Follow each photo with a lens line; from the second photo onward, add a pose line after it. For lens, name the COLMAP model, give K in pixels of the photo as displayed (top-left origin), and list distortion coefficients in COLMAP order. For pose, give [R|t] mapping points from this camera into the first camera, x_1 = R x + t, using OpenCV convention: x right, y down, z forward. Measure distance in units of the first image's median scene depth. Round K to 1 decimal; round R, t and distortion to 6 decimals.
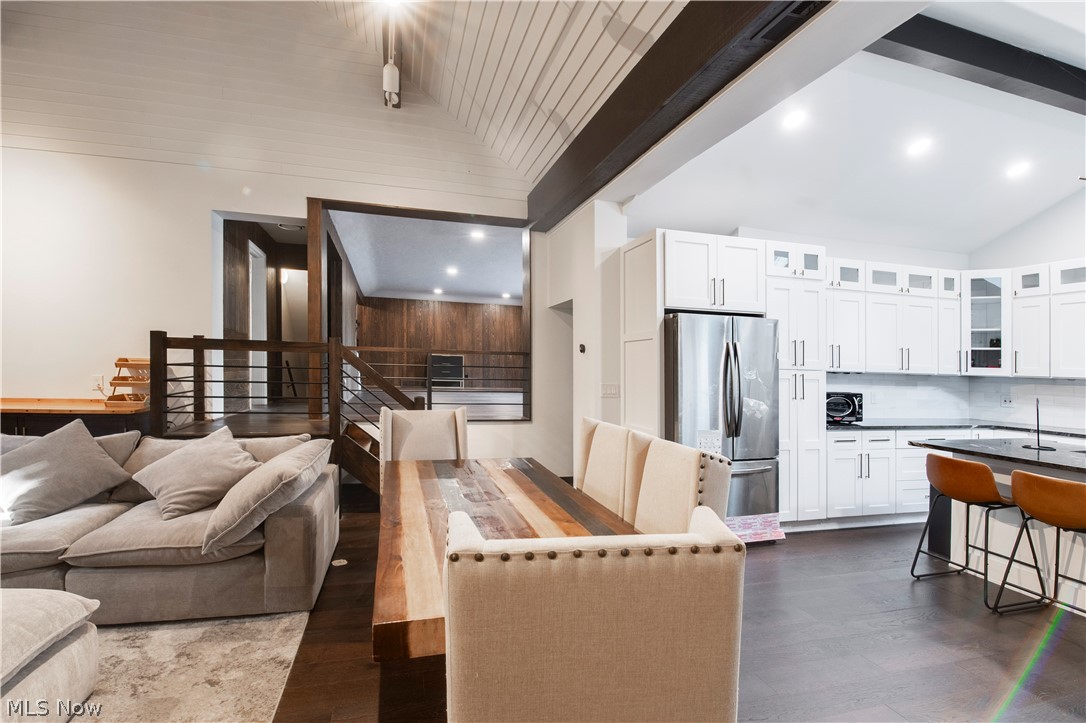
lens RADIAL K [[497.5, 0, 523.1], [0, 497.5, 352.4], [0, 0, 1]] dist [-0.003070, -0.009303]
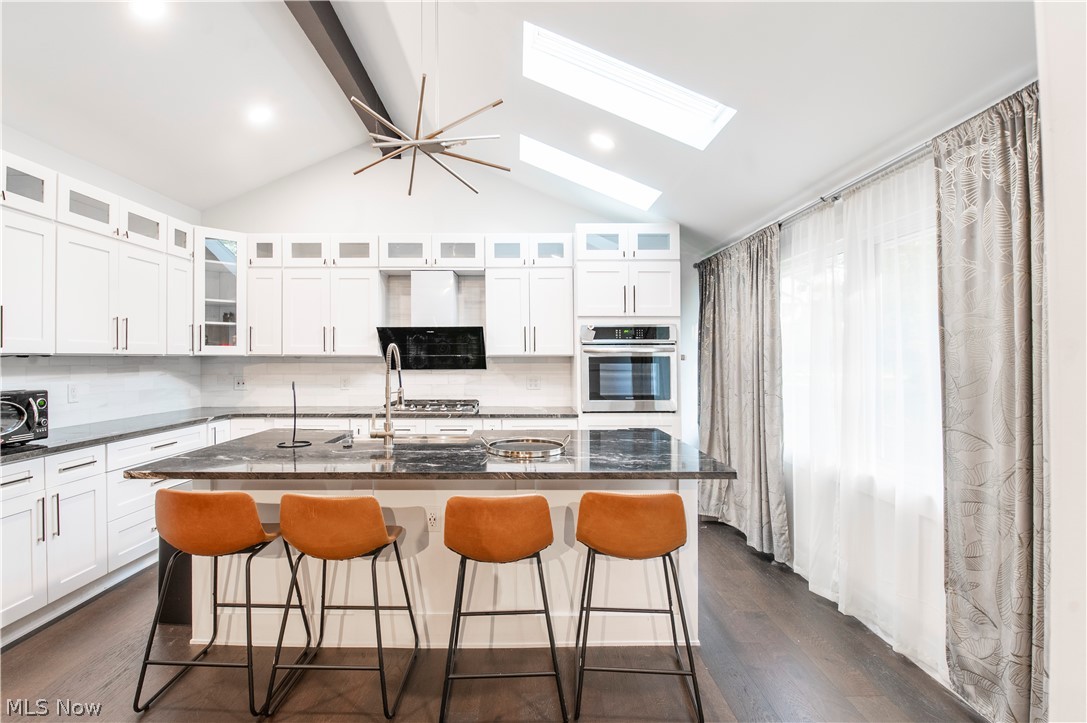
lens RADIAL K [[497.9, 0, 523.6], [0, 497.9, 352.4], [0, 0, 1]] dist [-0.003070, -0.009303]
pose [[0.236562, -0.019025, 0.971430, 0.244117], [-0.018783, 0.999532, 0.024150, 0.012616], [-0.971435, -0.023959, 0.236094, 0.305138]]
